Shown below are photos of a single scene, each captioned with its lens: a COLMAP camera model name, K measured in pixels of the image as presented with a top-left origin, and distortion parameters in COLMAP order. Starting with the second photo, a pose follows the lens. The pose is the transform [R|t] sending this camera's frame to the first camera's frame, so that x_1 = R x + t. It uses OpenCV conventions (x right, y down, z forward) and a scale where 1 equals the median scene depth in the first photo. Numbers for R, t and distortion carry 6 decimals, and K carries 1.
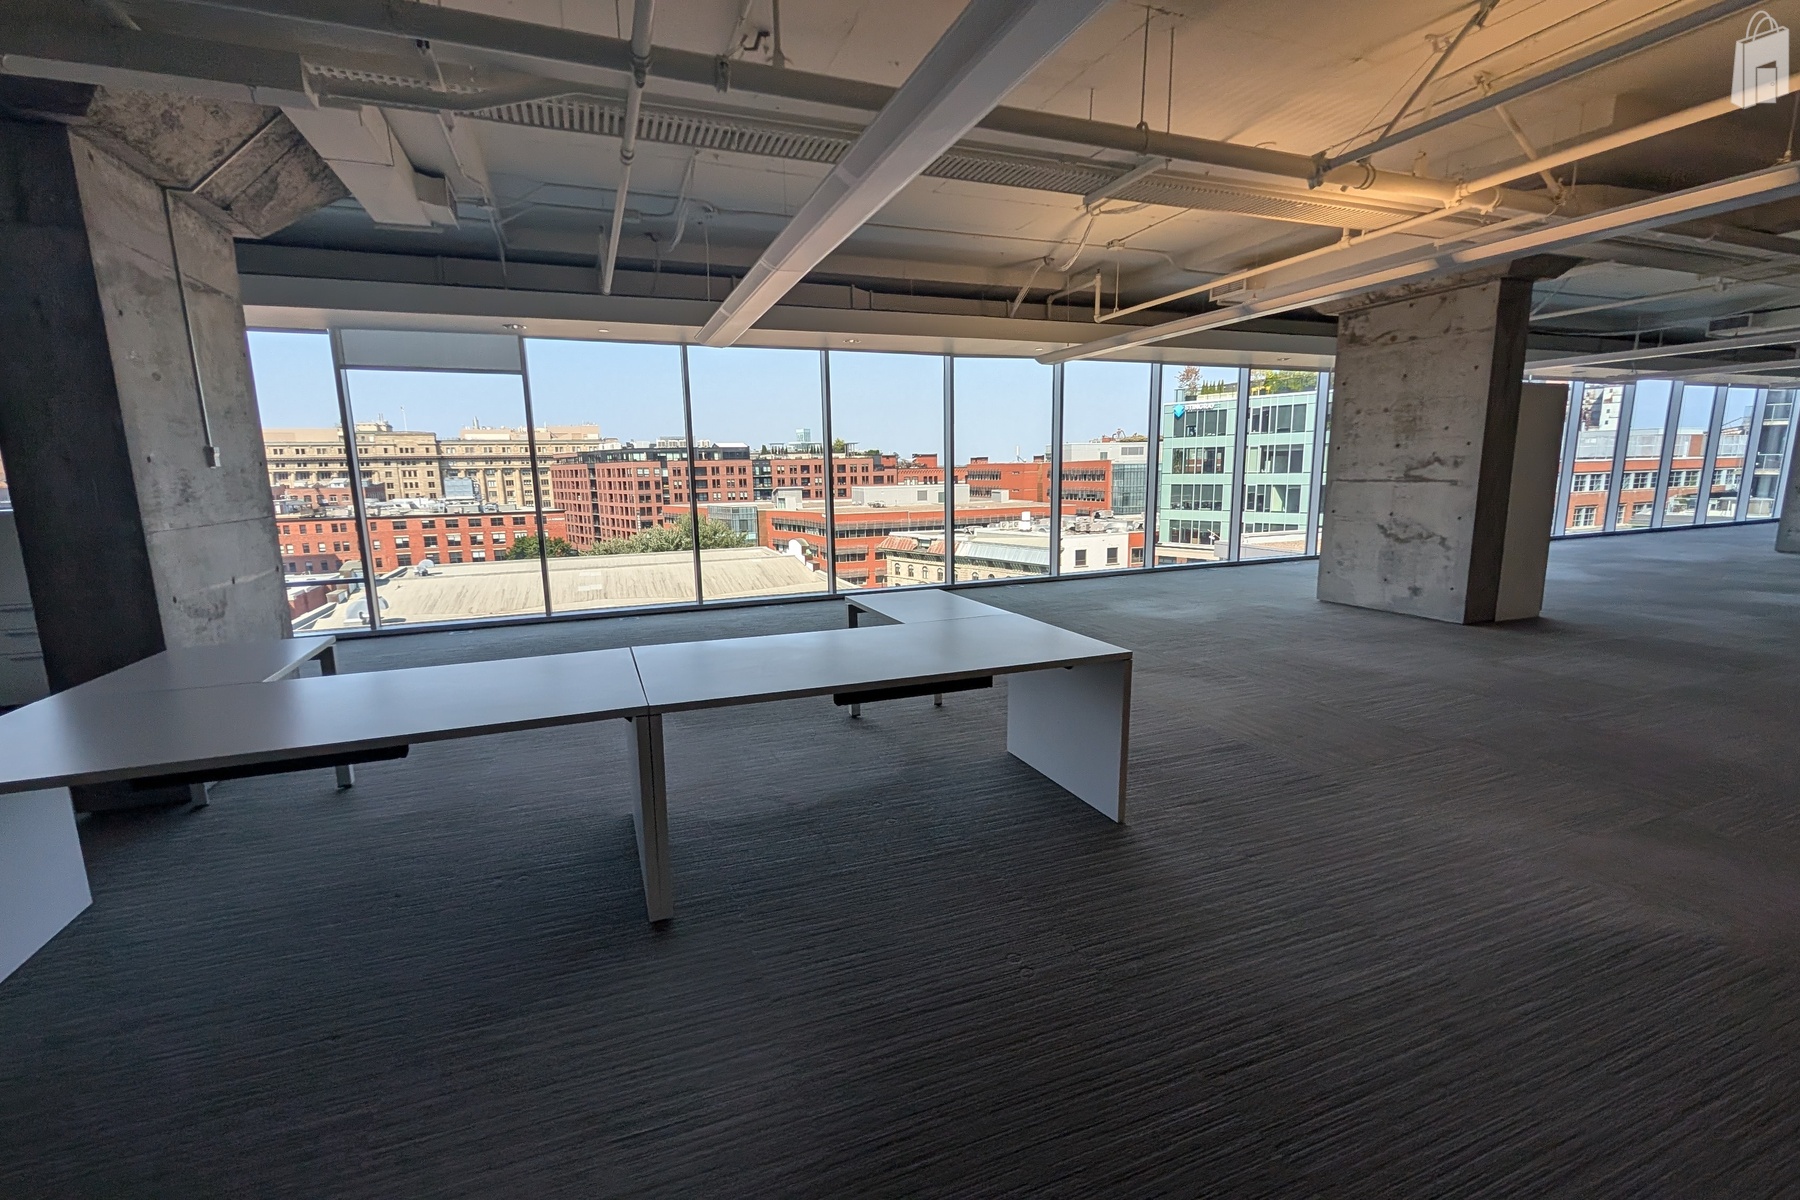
lens RADIAL K [[775.8, 0, 900.7], [0, 775.8, 608.4], [0, 0, 1]] dist [0.000539, 0.000182]
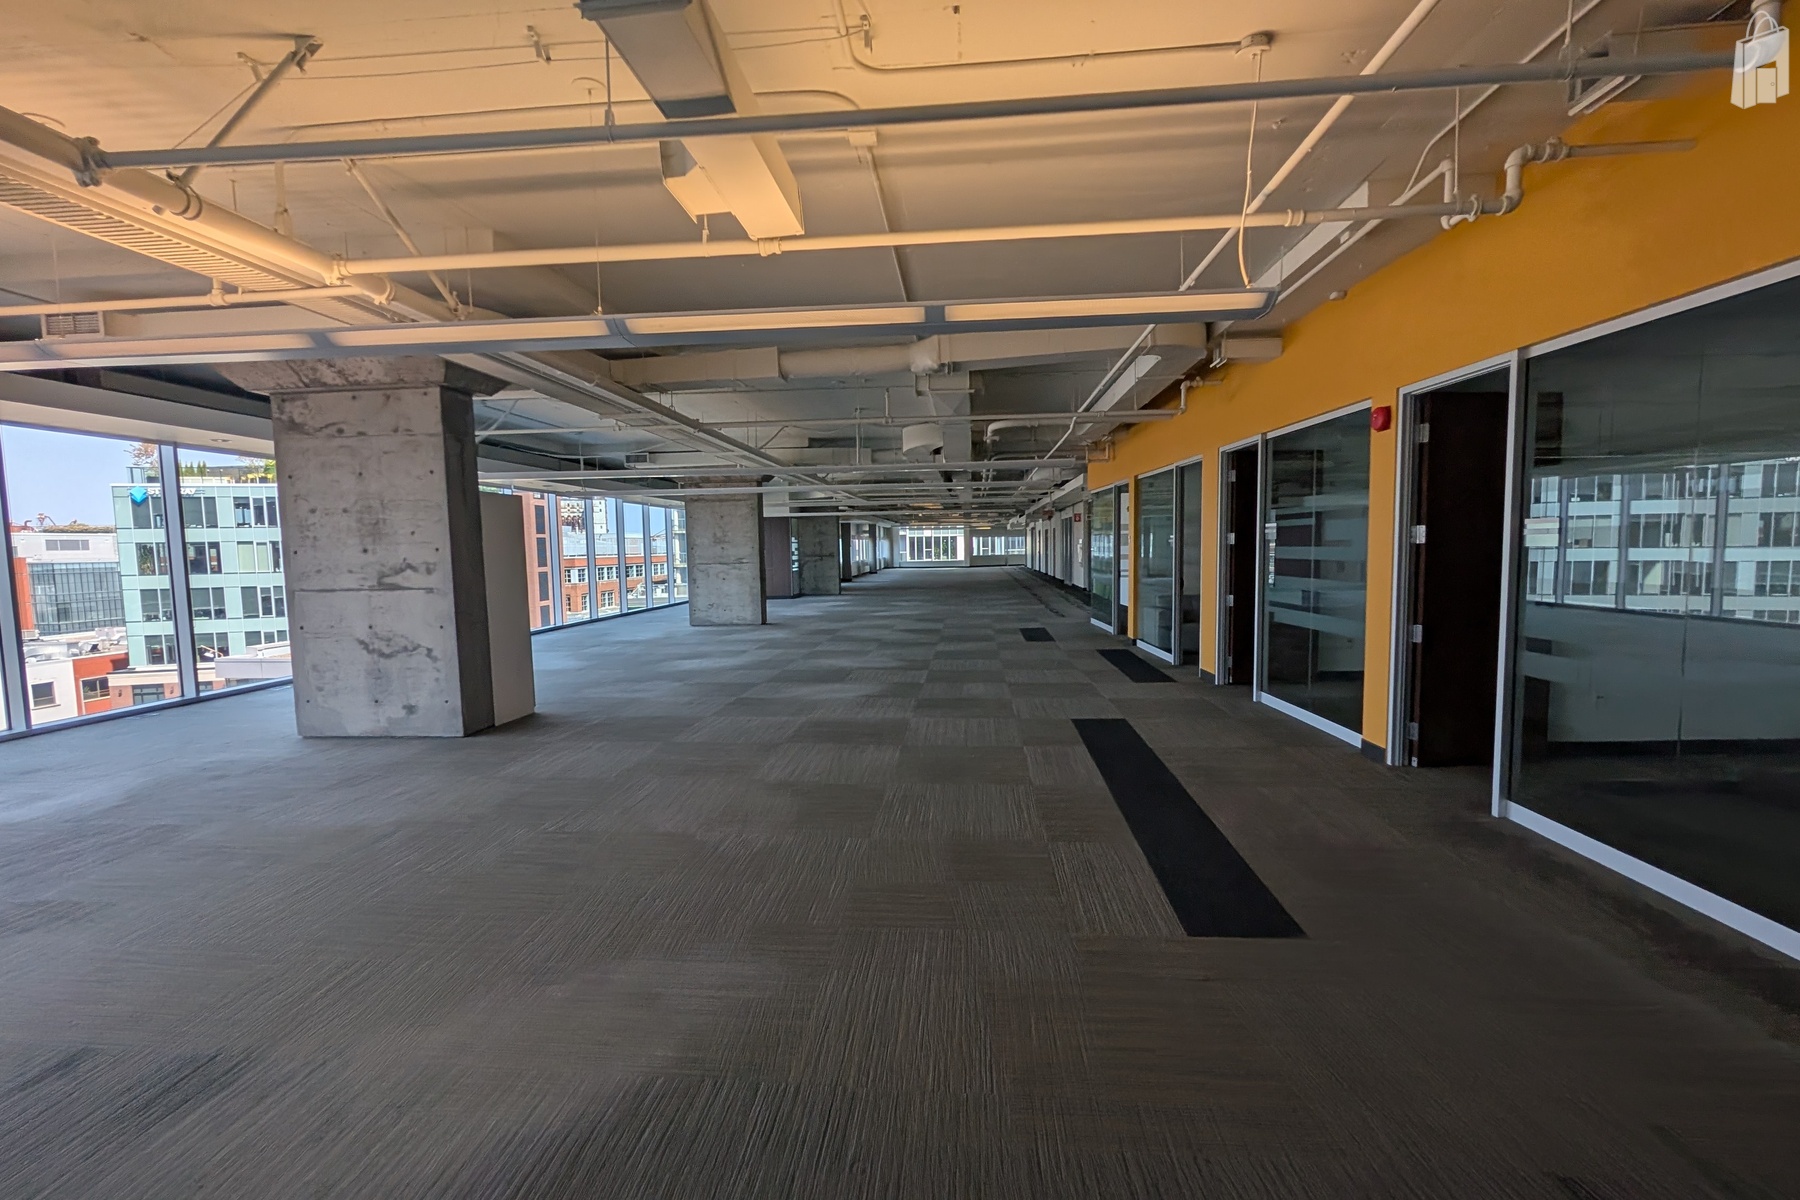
lens RADIAL K [[775.8, 0, 900.7], [0, 775.8, 608.4], [0, 0, 1]] dist [0.000539, 0.000182]
pose [[0.454887, -0.060720, 0.888477, 0.128587], [0.168379, 0.985542, -0.018854, -0.025200], [-0.874486, 0.158178, 0.458534, 0.069628]]
